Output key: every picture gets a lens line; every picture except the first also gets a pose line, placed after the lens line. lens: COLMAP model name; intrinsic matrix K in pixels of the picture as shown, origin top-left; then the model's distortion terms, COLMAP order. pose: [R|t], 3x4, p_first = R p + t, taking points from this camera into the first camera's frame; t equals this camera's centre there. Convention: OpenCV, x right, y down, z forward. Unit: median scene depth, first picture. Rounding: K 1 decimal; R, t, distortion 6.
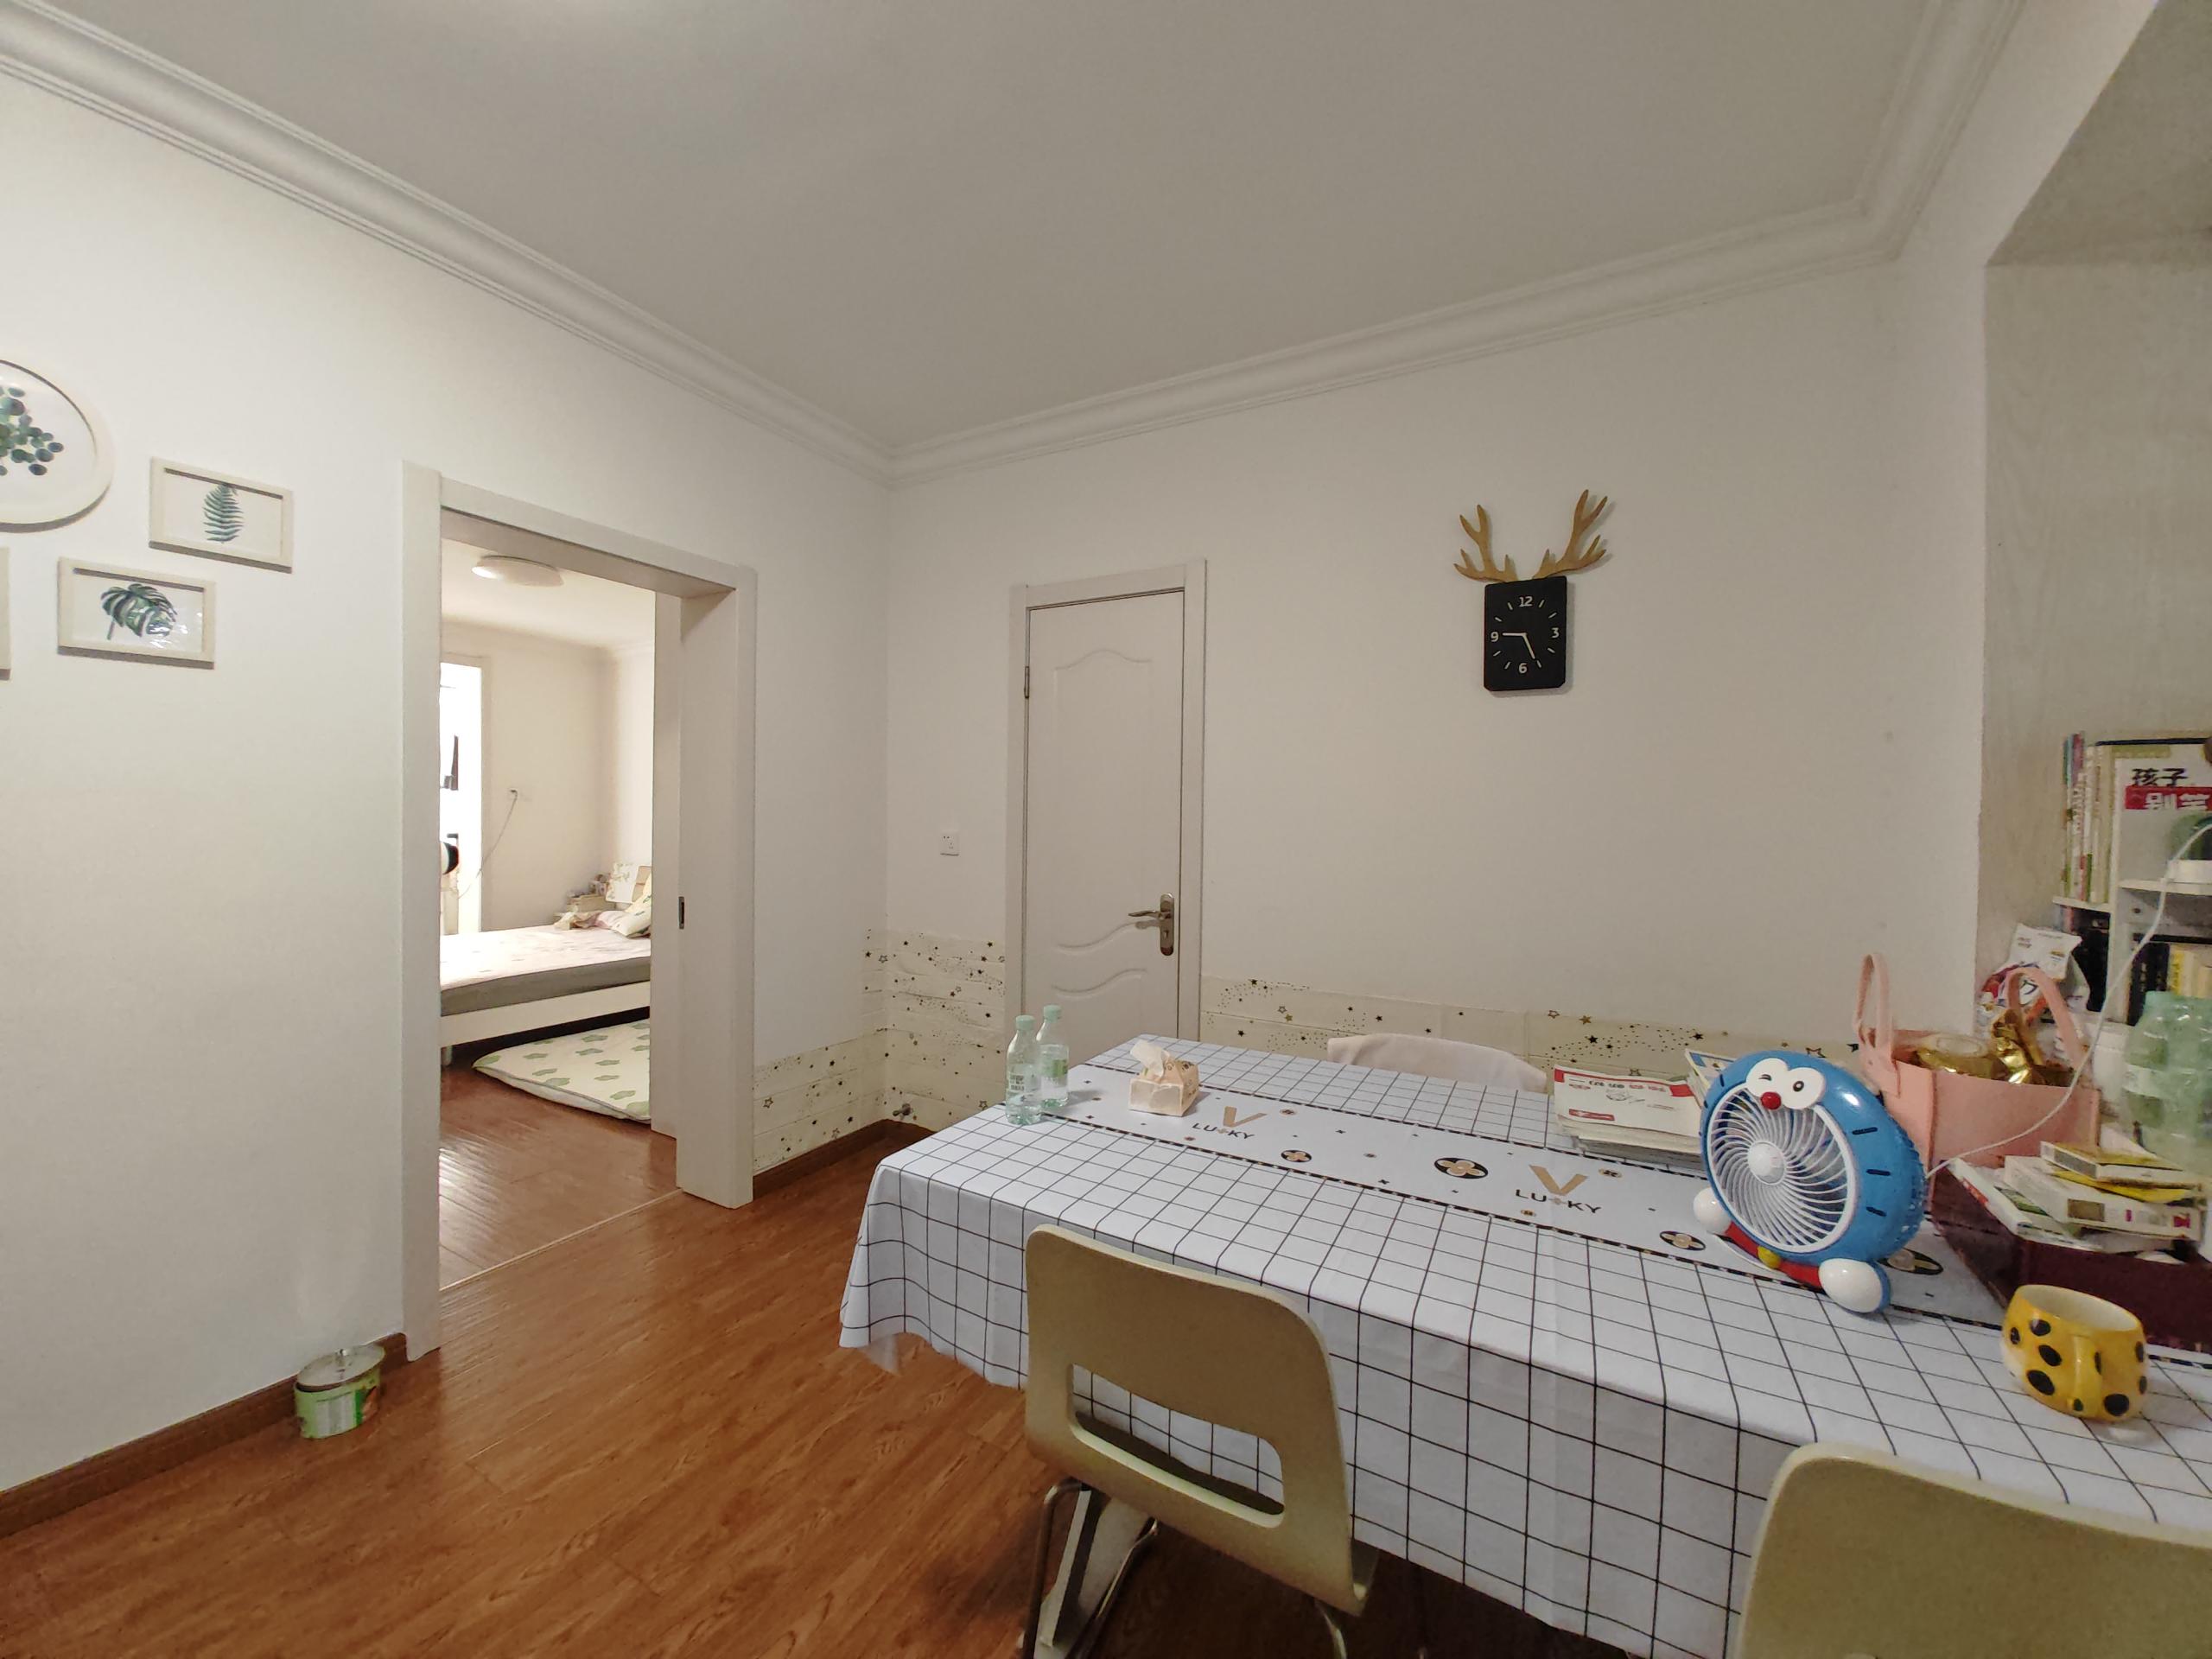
lens RADIAL K [[858.3, 0, 1042.1], [0, 858.3, 826.6], [0, 0, 1]] dist [-0.005572, 0.000044]
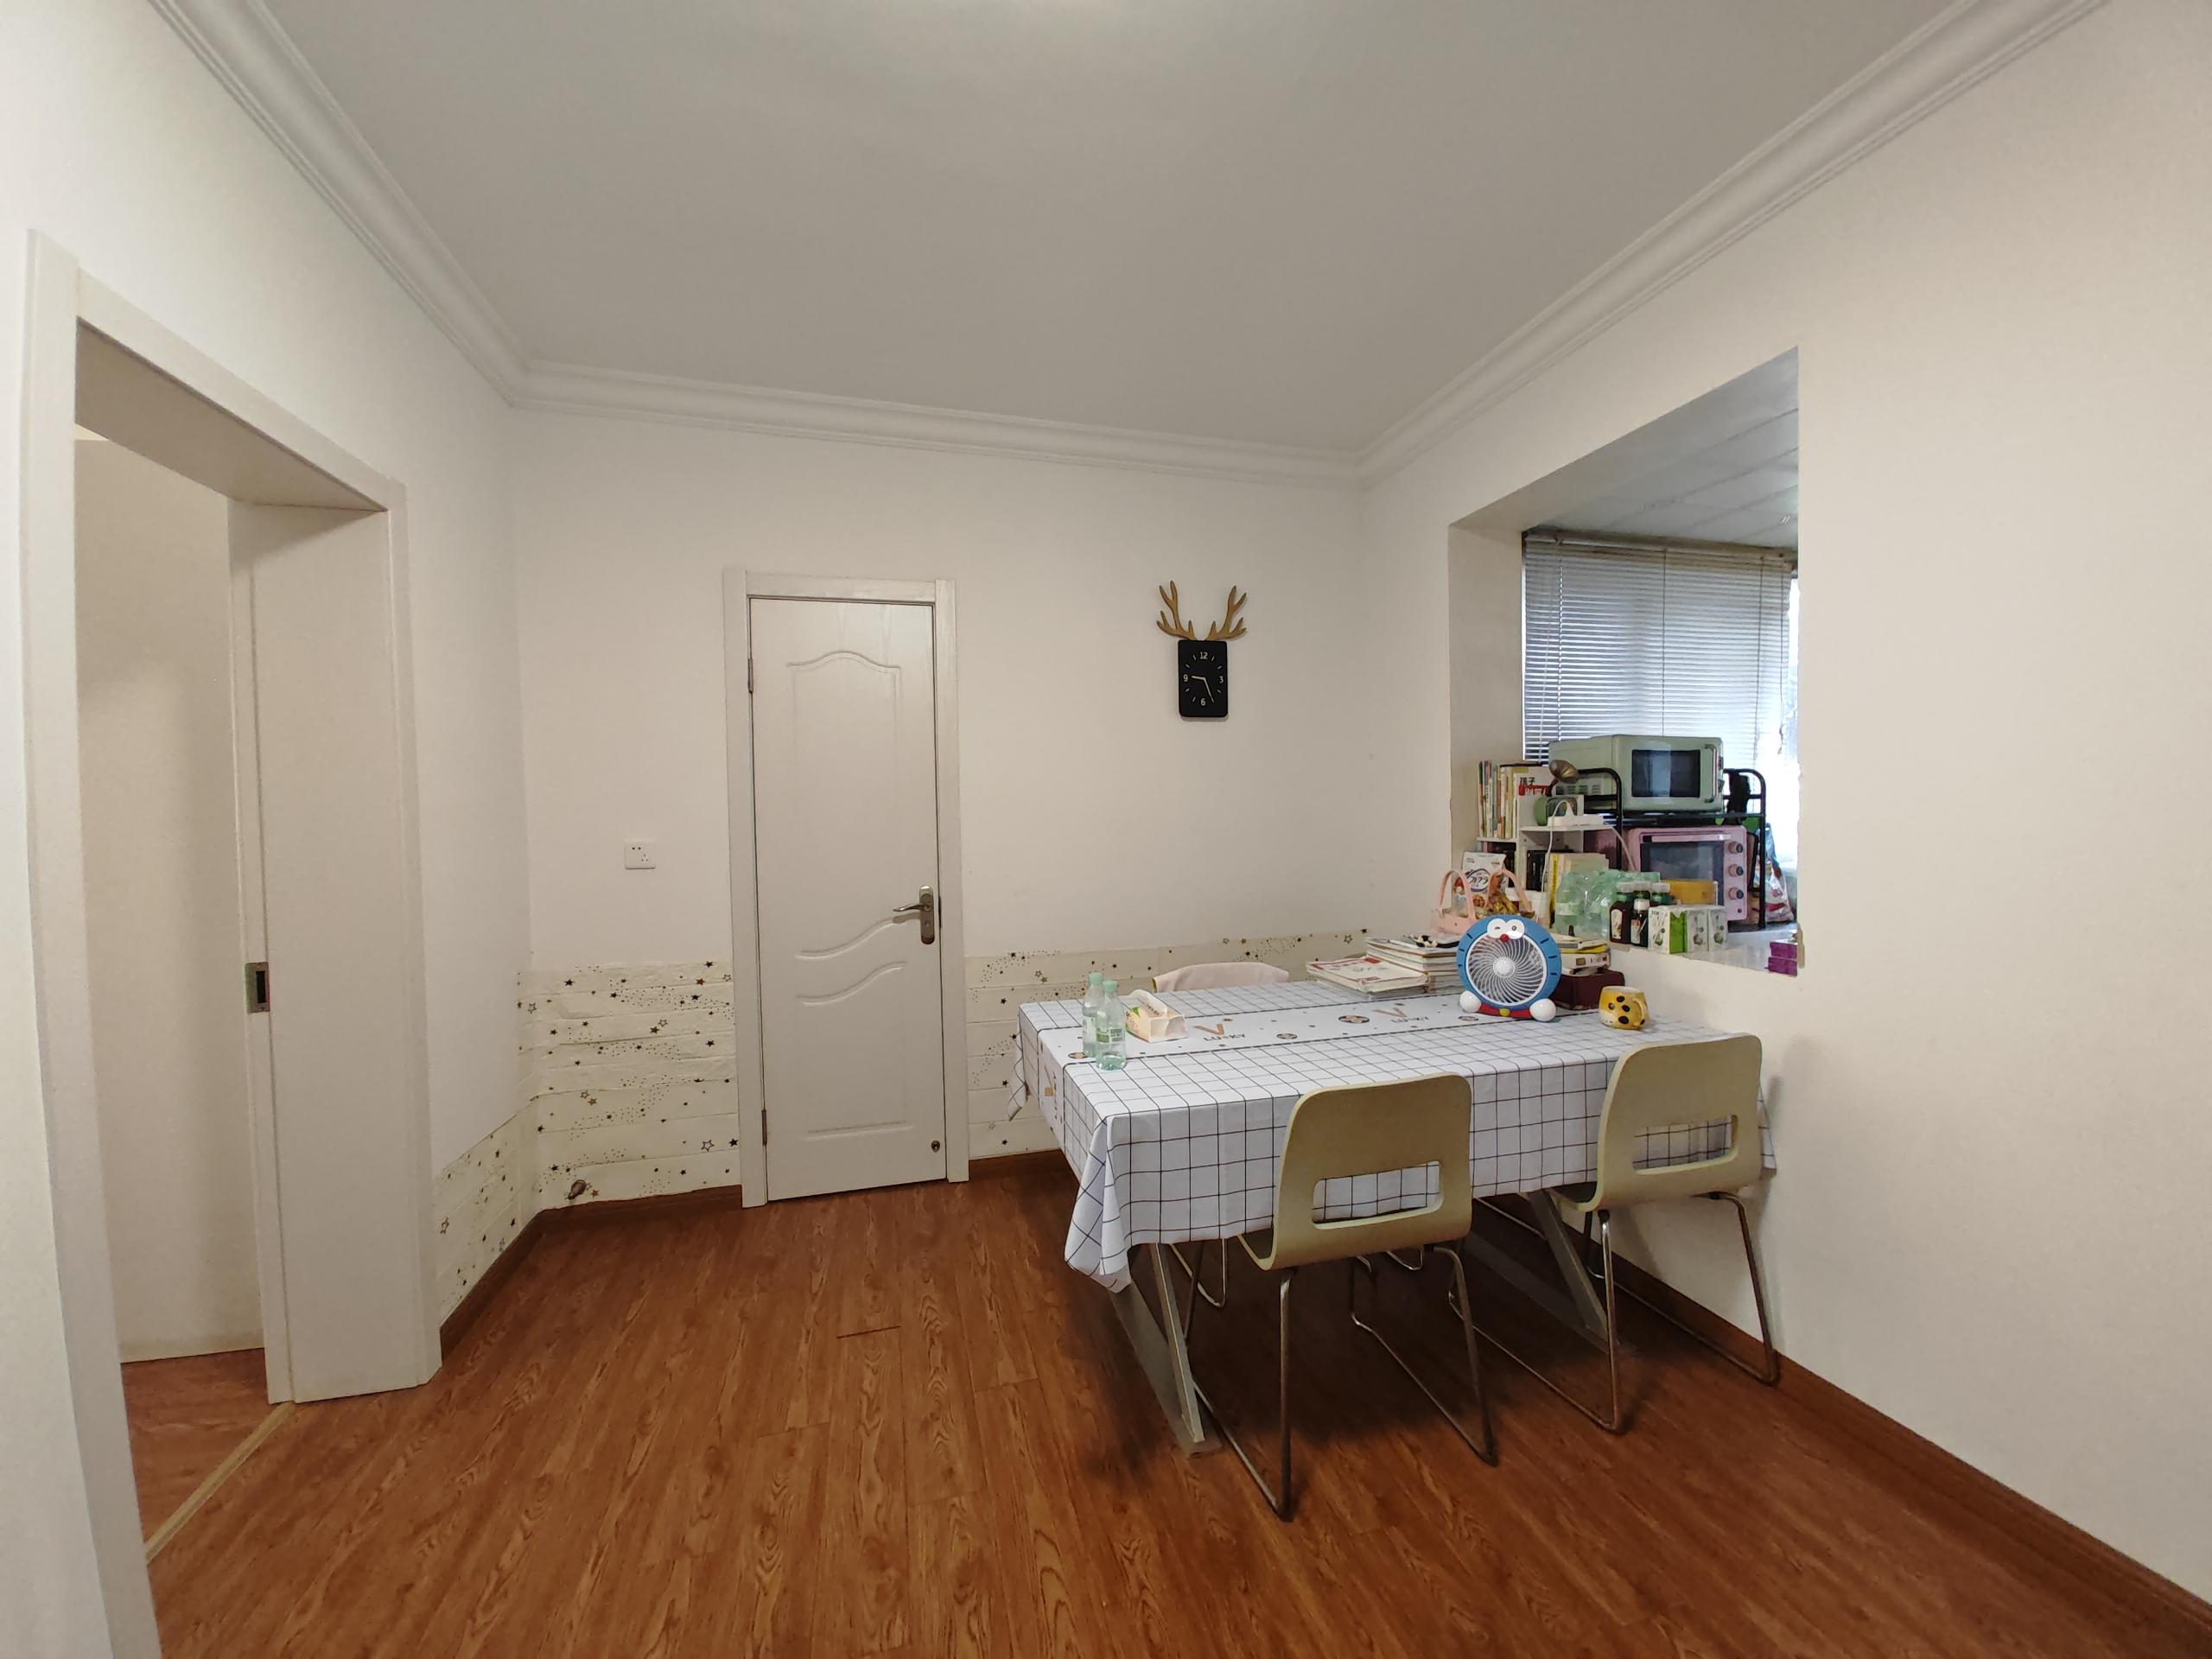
lens RADIAL K [[891.8, 0, 1106.0], [0, 891.8, 829.5], [0, 0, 1]] dist [-0.033003, 0.025900]
pose [[0.684457, -0.043536, 0.727752, -0.785870], [0.035964, 0.999016, 0.025939, -0.020528], [-0.728165, 0.008419, 0.685350, 0.124696]]
